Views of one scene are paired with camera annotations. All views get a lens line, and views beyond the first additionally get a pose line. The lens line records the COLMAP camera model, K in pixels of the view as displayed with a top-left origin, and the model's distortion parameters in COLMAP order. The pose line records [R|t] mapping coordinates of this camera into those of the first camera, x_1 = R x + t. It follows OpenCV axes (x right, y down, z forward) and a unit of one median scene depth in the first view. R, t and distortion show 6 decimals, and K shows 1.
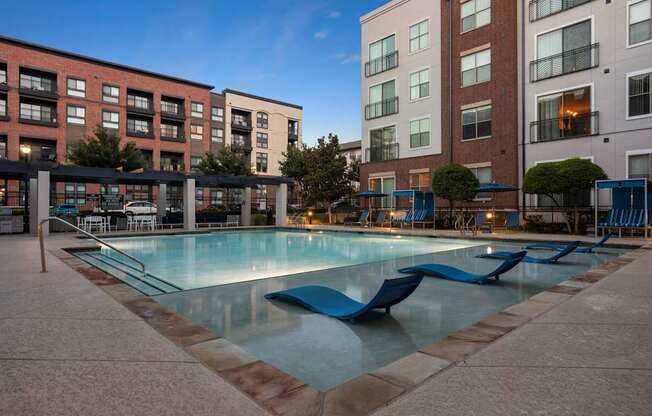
lens RADIAL K [[366.8, 0, 329.2], [0, 366.8, 208.9], [0, 0, 1]] dist [0.003547, 0.001493]
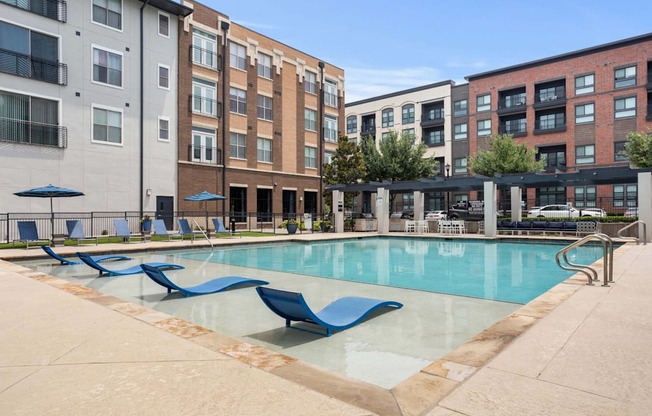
lens RADIAL K [[393.7, 0, 327.2], [0, 393.7, 210.0], [0, 0, 1]] dist [-0.001420, 0.001237]
pose [[0.114749, -0.008997, -0.993354, 0.408547], [0.004570, 0.999953, -0.008528, -0.001252], [0.993384, -0.003561, 0.114784, 0.376207]]
